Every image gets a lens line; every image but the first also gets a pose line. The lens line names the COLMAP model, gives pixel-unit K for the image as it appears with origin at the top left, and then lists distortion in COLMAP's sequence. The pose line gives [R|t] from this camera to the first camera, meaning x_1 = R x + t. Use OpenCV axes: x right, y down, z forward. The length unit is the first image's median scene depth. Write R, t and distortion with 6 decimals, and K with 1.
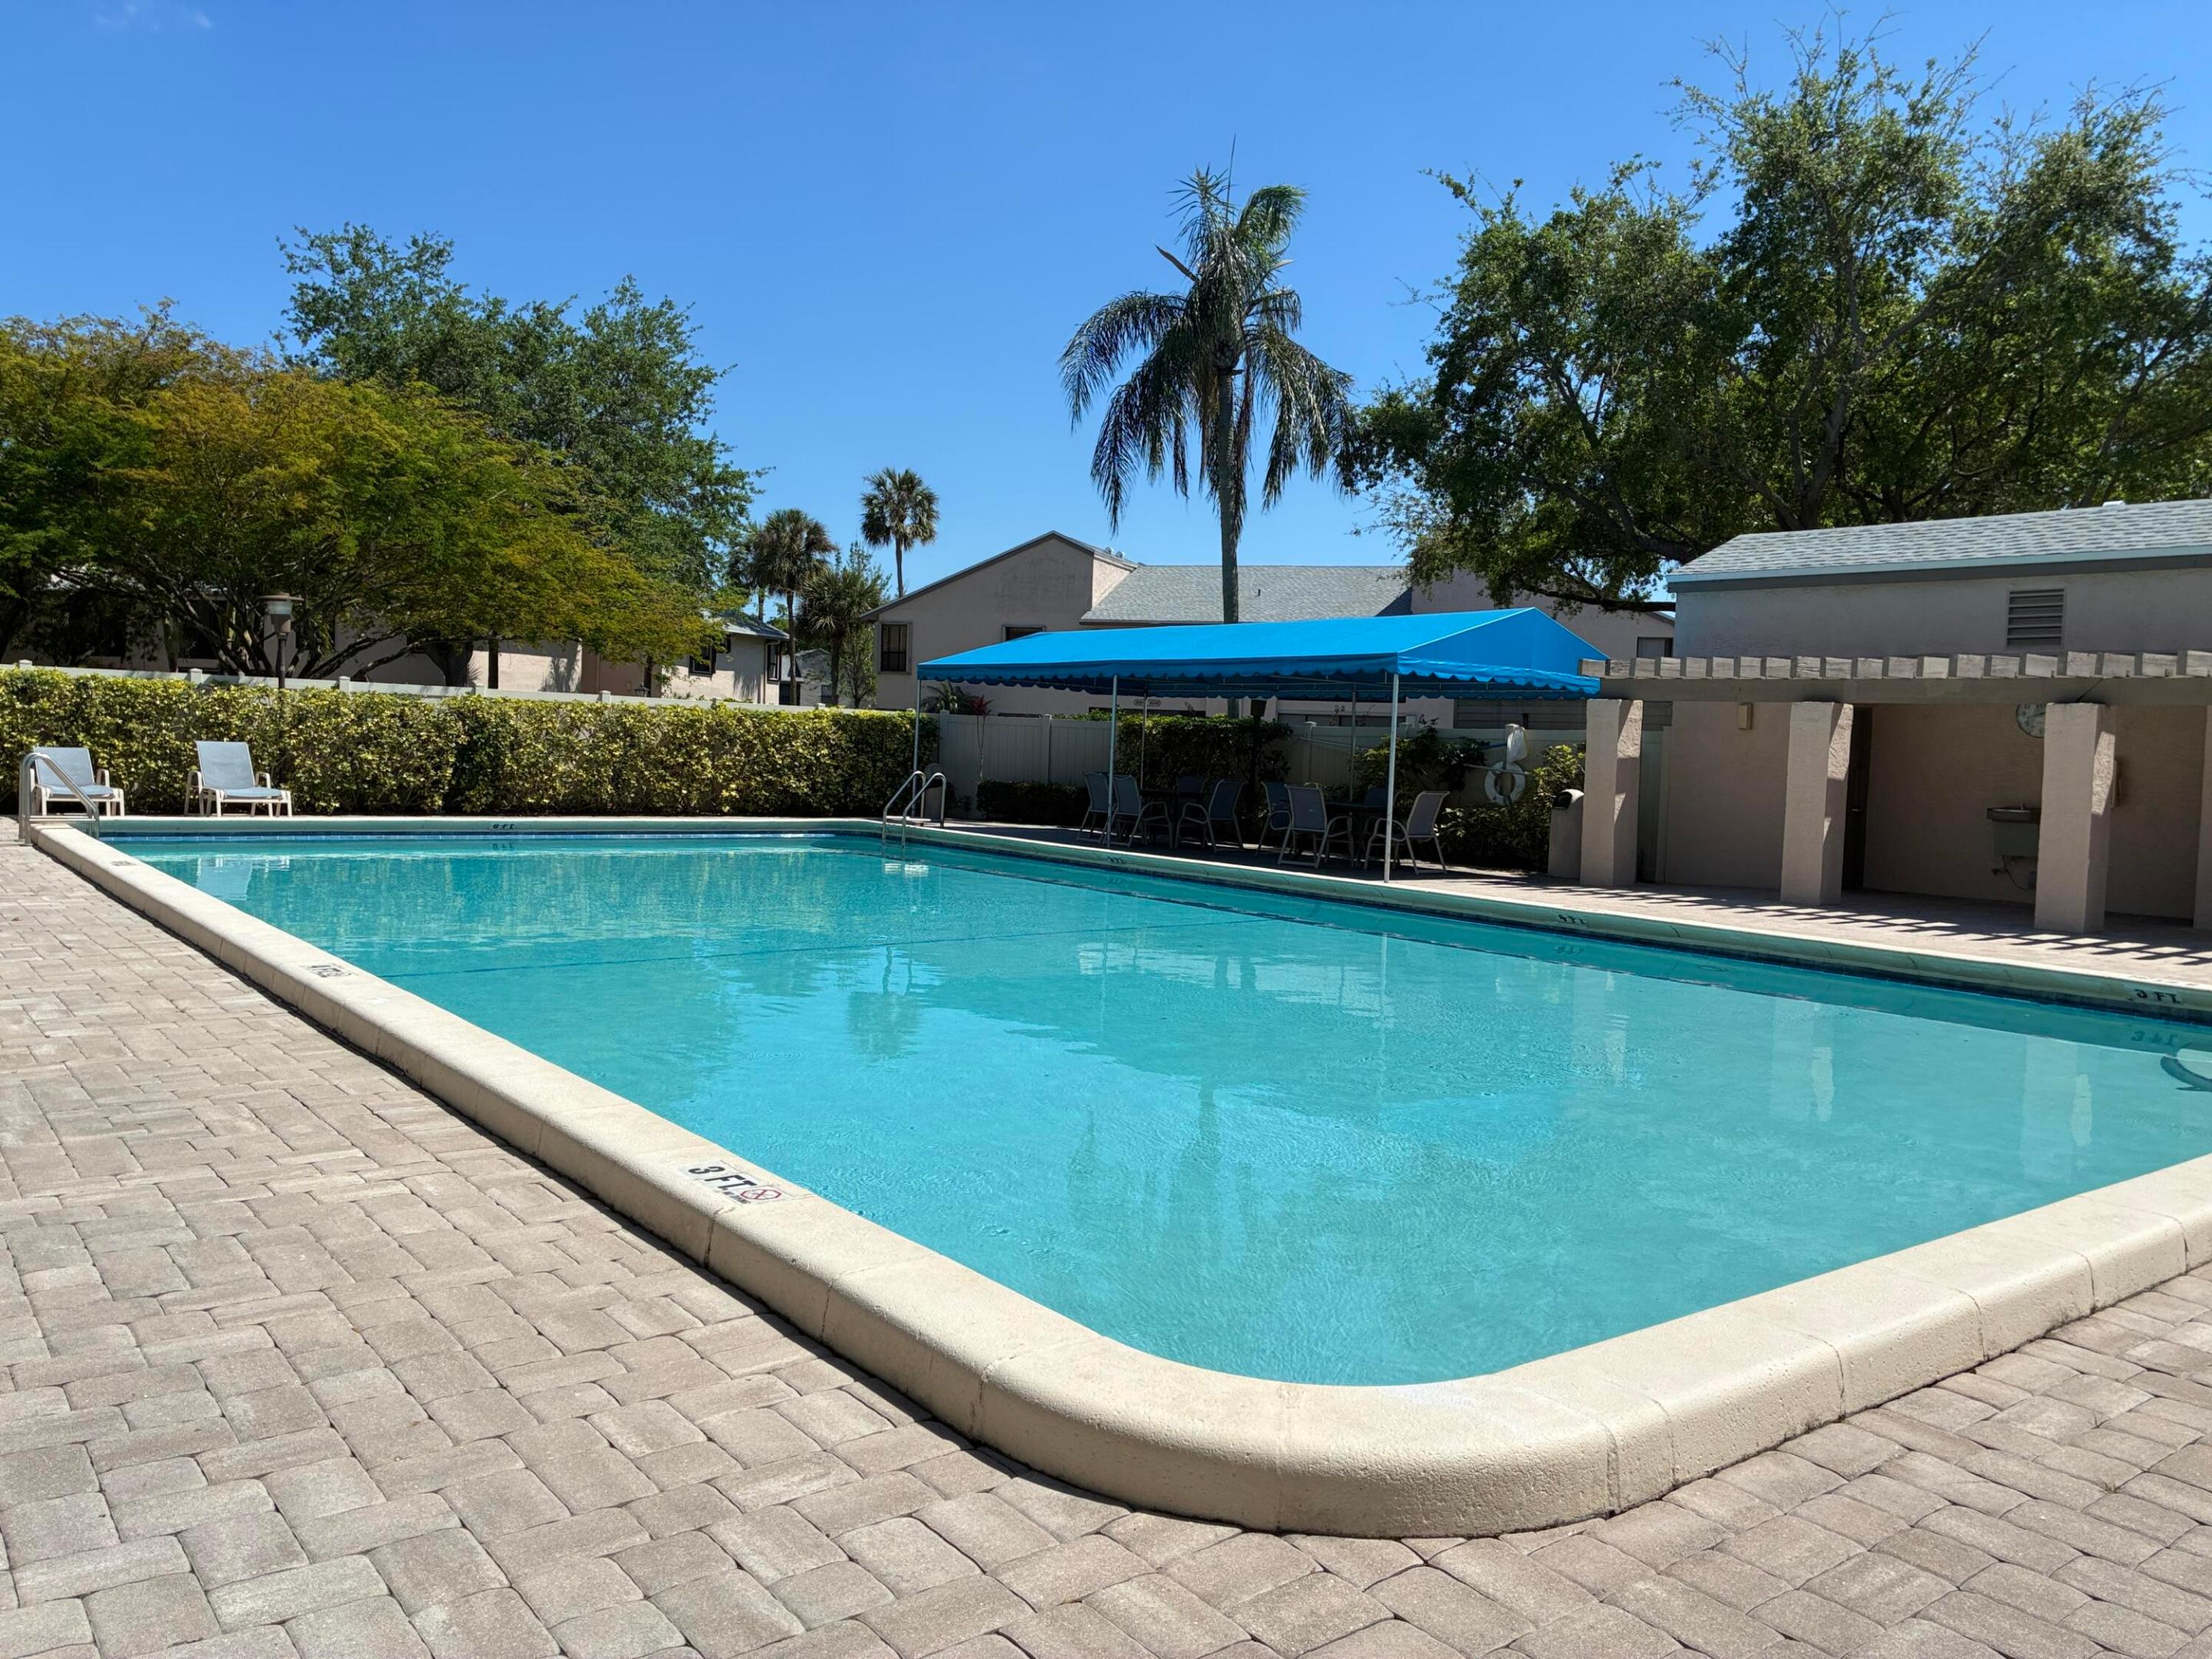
lens RADIAL K [[1678.0, 0, 1143.4], [0, 1678.0, 850.0], [0, 0, 1]] dist [0.055402, -0.084758]
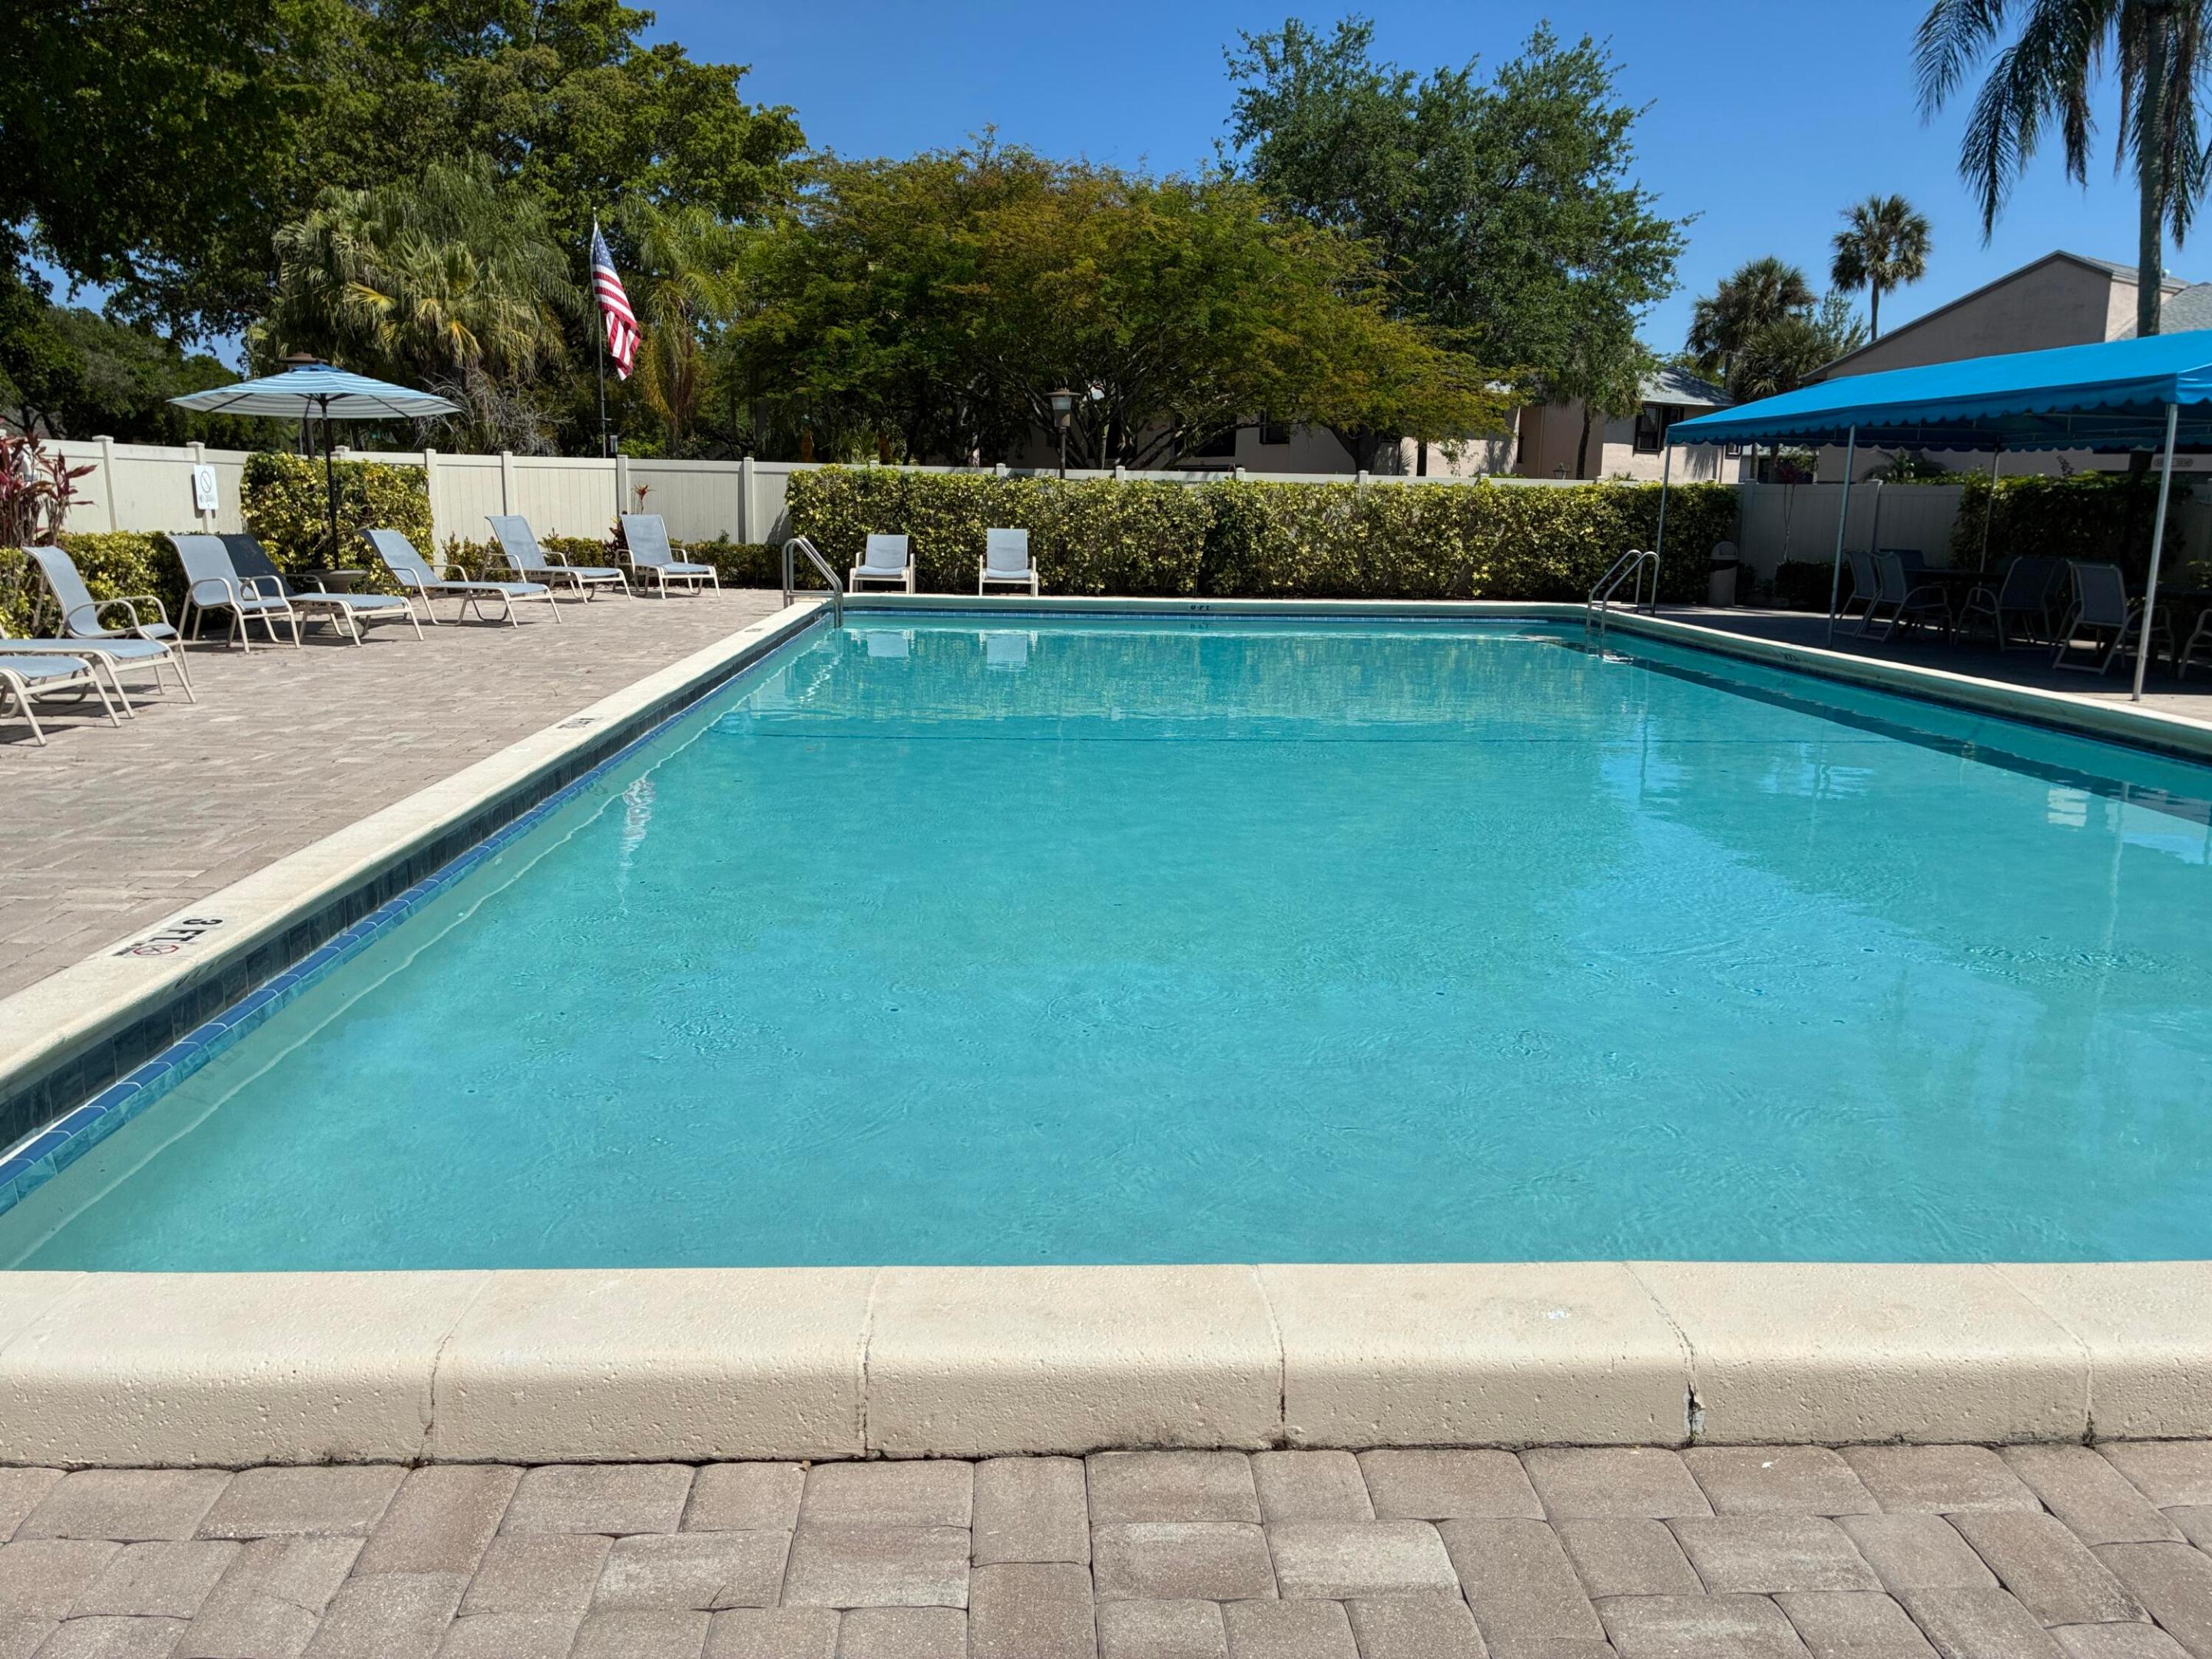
lens RADIAL K [[1678.0, 0, 1143.4], [0, 1678.0, 850.0], [0, 0, 1]] dist [0.055402, -0.084758]
pose [[0.807568, 0.095983, -0.581912, 0.169169], [-0.023496, 0.991121, 0.130871, -0.000192], [0.589307, -0.092014, 0.802653, 0.107942]]
